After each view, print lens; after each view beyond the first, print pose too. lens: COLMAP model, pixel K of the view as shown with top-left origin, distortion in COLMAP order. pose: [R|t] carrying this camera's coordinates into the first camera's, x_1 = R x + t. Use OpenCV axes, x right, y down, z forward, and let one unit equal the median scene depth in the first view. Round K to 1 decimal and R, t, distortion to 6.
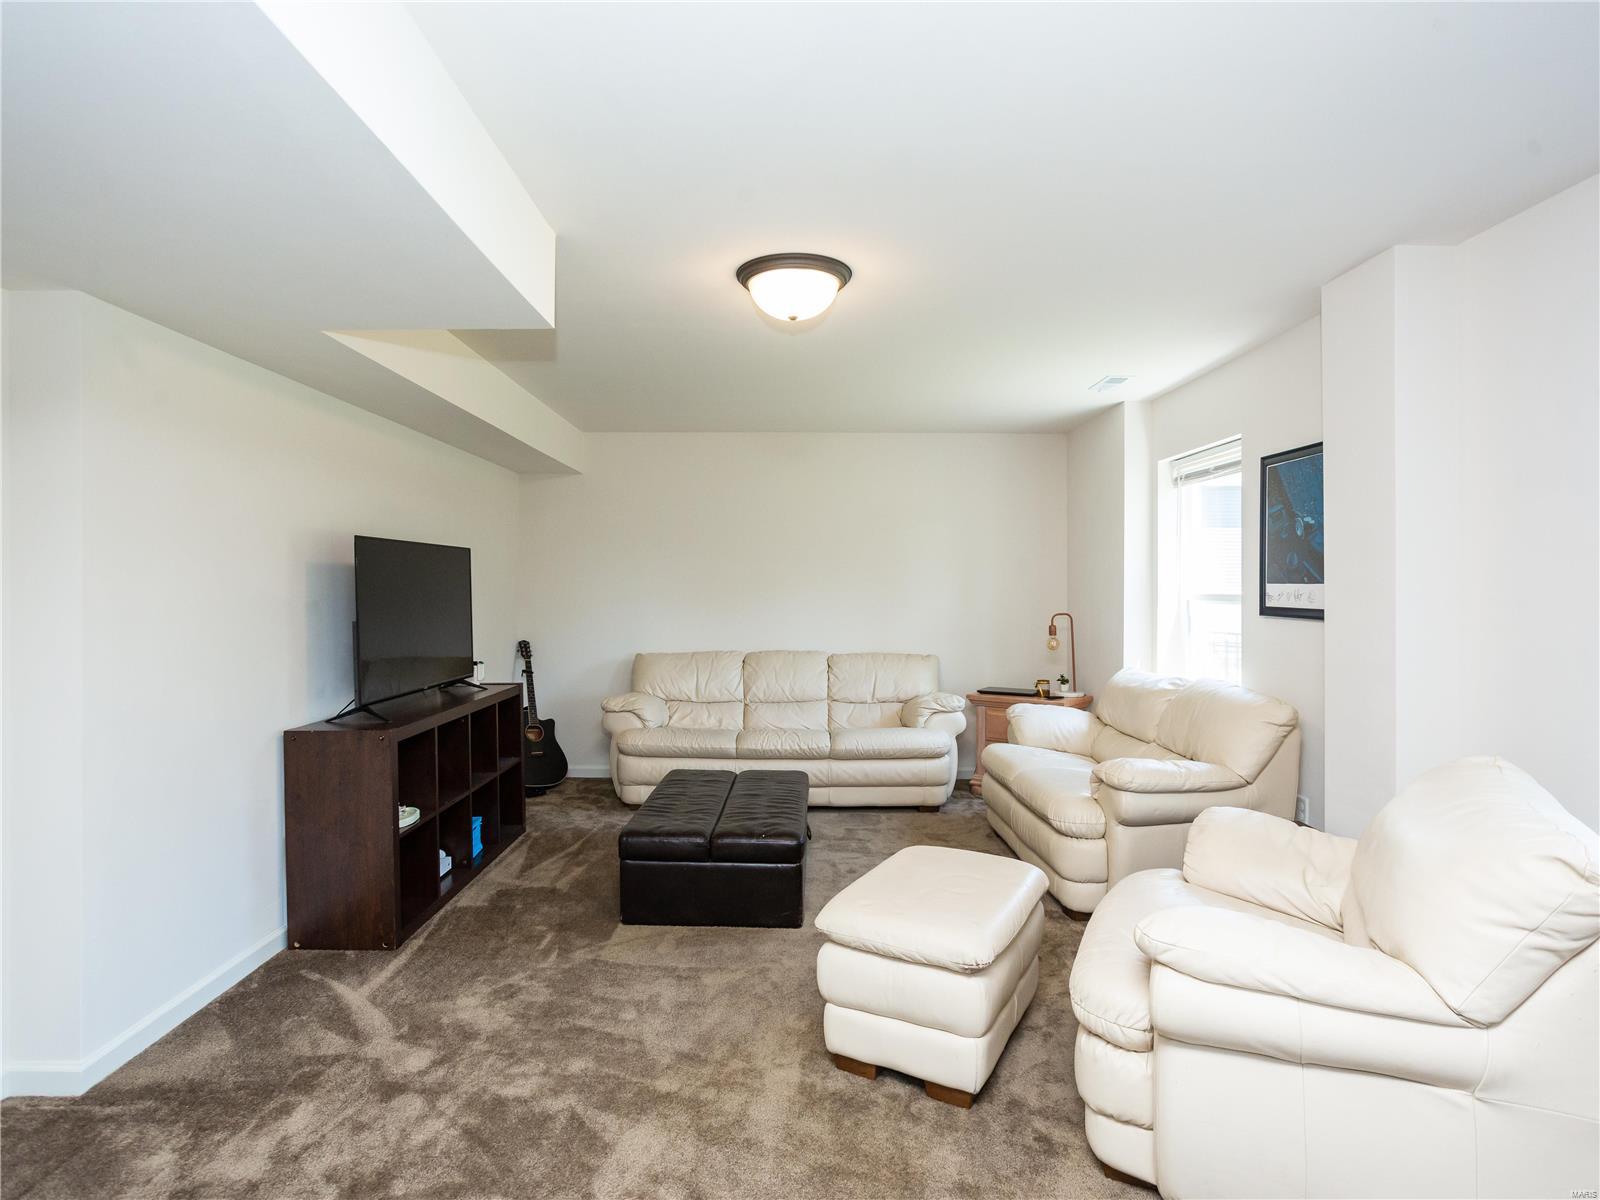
lens RADIAL K [[863.1, 0, 786.1], [0, 863.1, 588.1], [0, 0, 1]] dist [-0.058818, 0.049249]
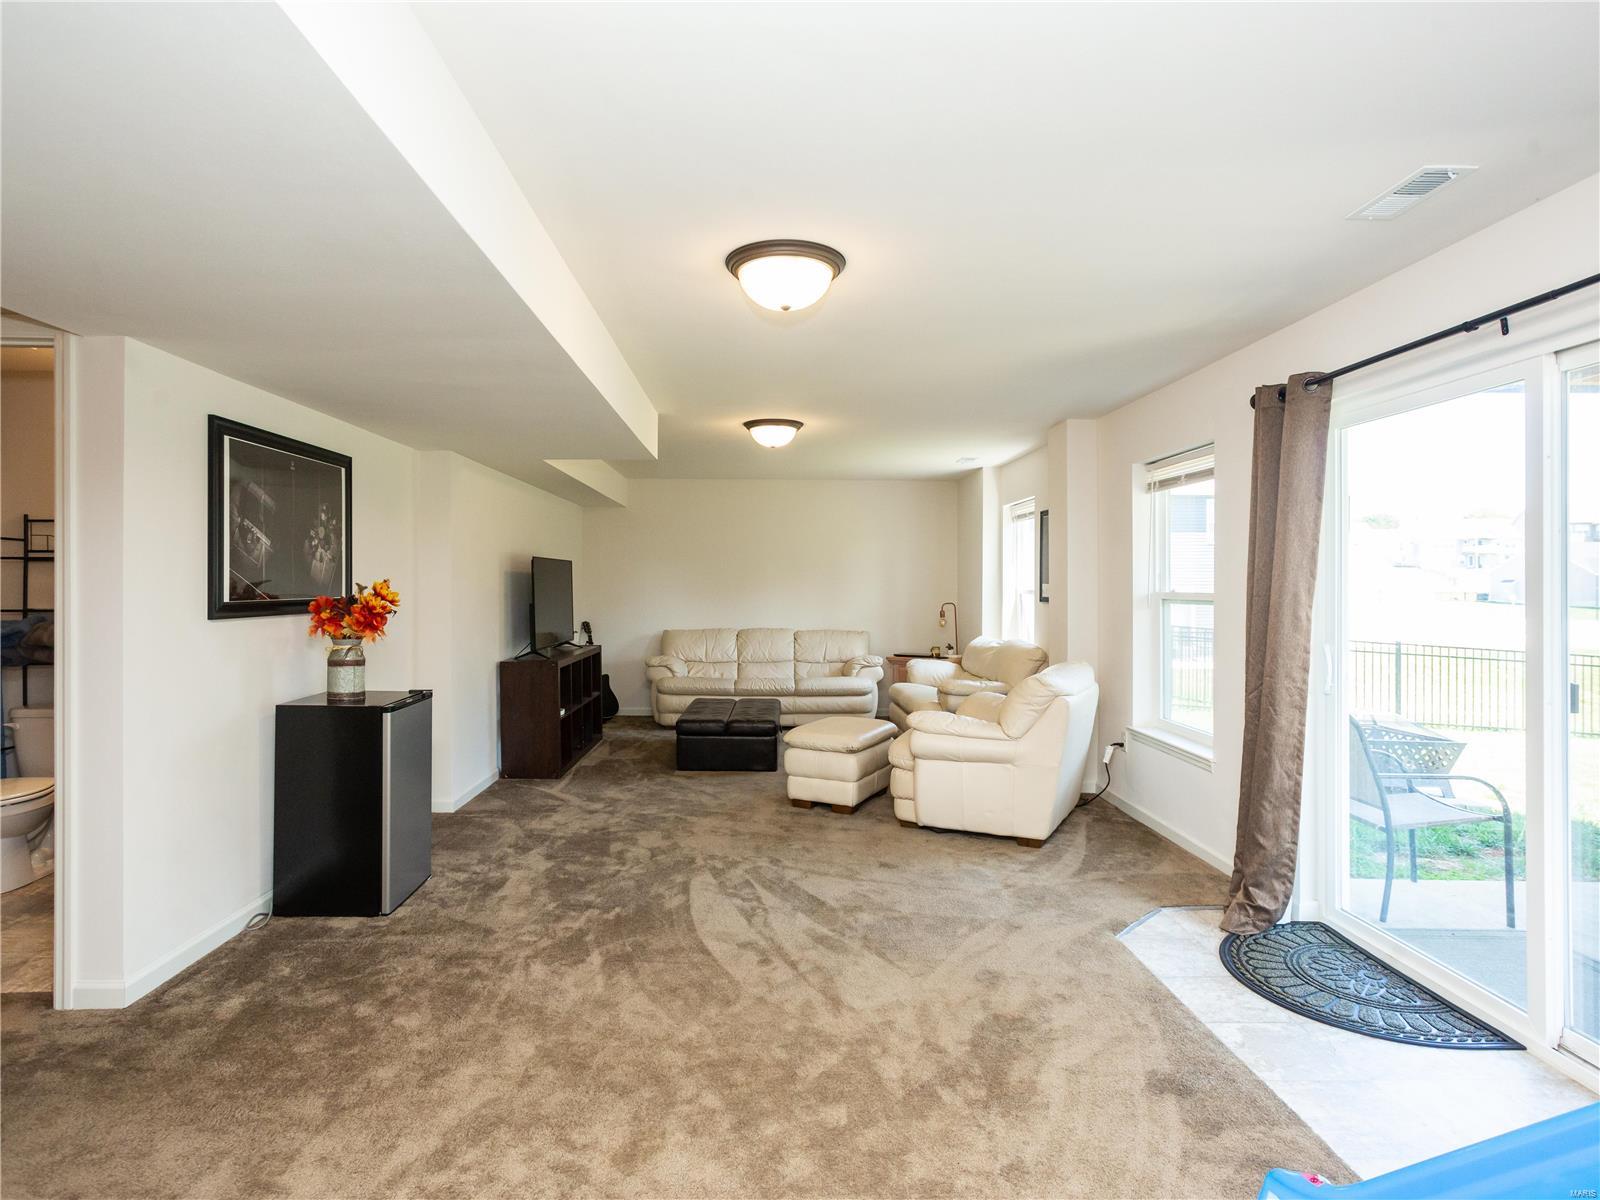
lens RADIAL K [[863.1, 0, 786.1], [0, 863.1, 588.1], [0, 0, 1]] dist [-0.058818, 0.049249]
pose [[0.999562, 0.002614, 0.029490, -0.012265], [-0.002709, 0.999991, 0.003175, -0.000812], [-0.029481, -0.003253, 0.999560, -0.603751]]
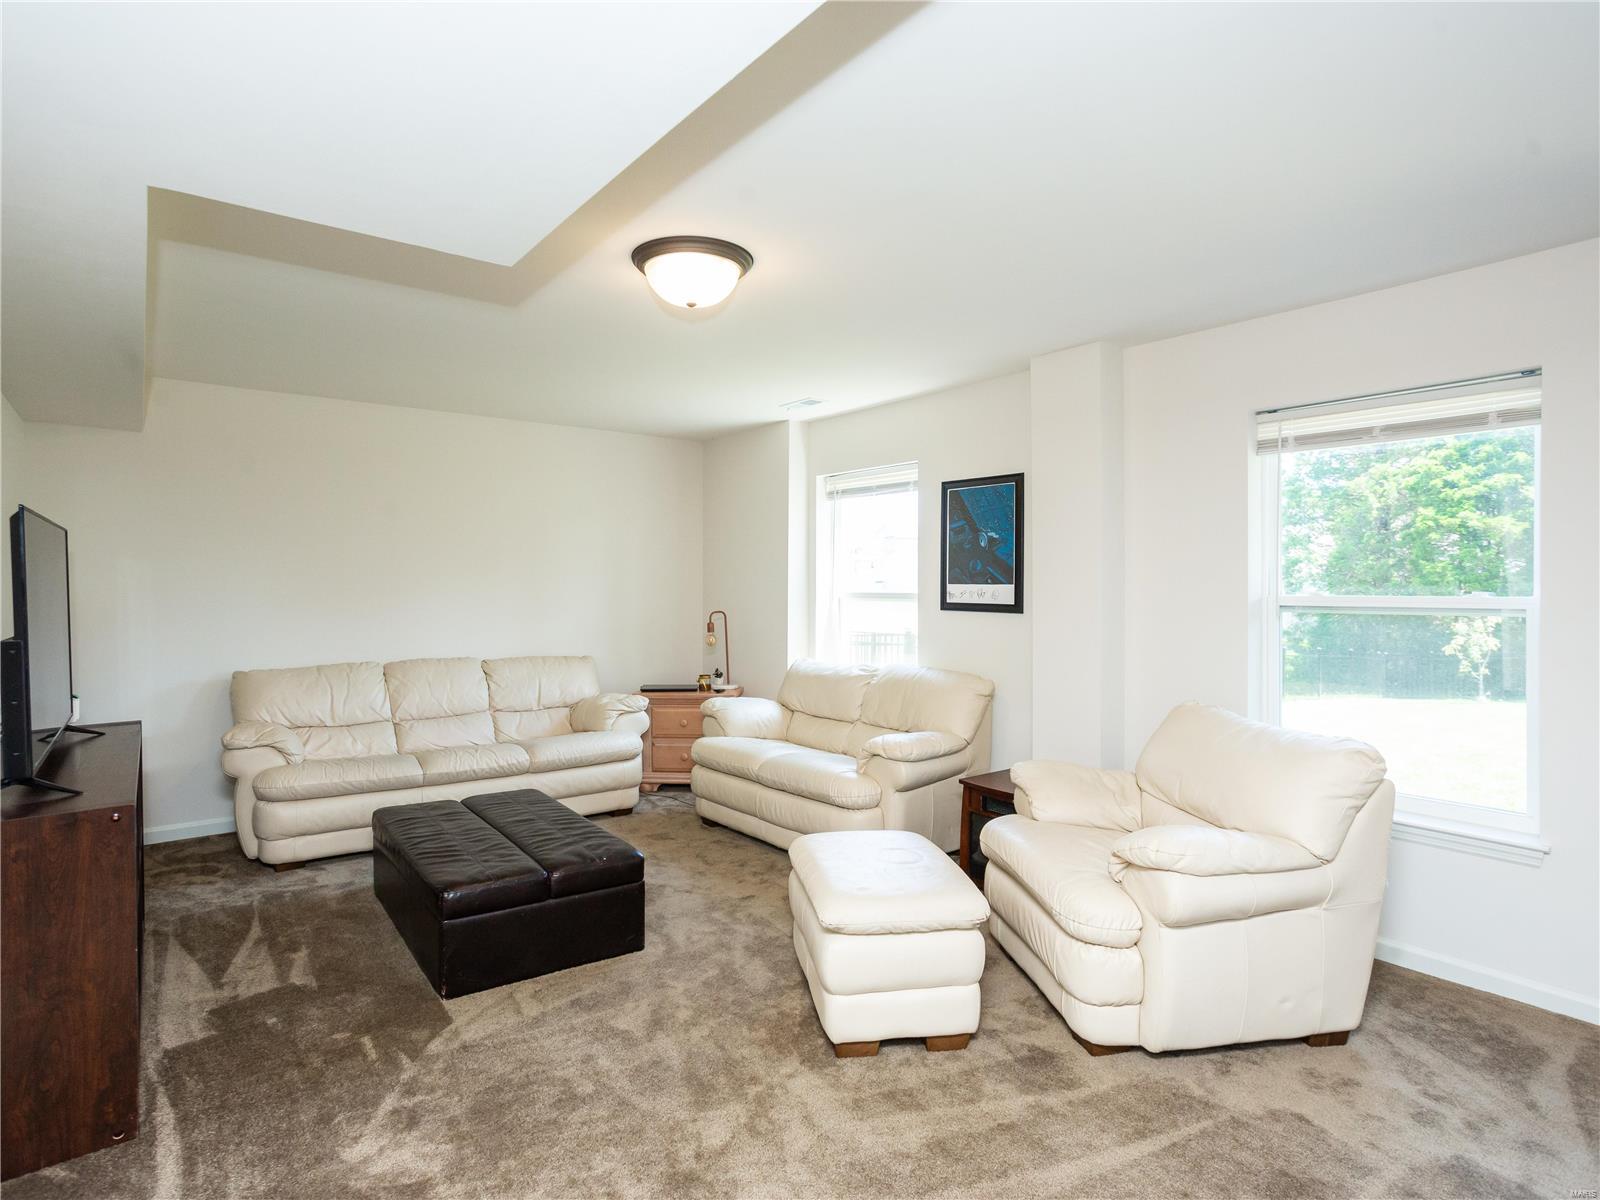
lens RADIAL K [[863.1, 0, 786.1], [0, 863.1, 588.1], [0, 0, 1]] dist [-0.058818, 0.049249]
pose [[0.794562, 0.000357, 0.607182, -0.309852], [-0.000608, 1.000000, 0.000209, 0.000398], [-0.607182, -0.000535, 0.794562, 0.116143]]
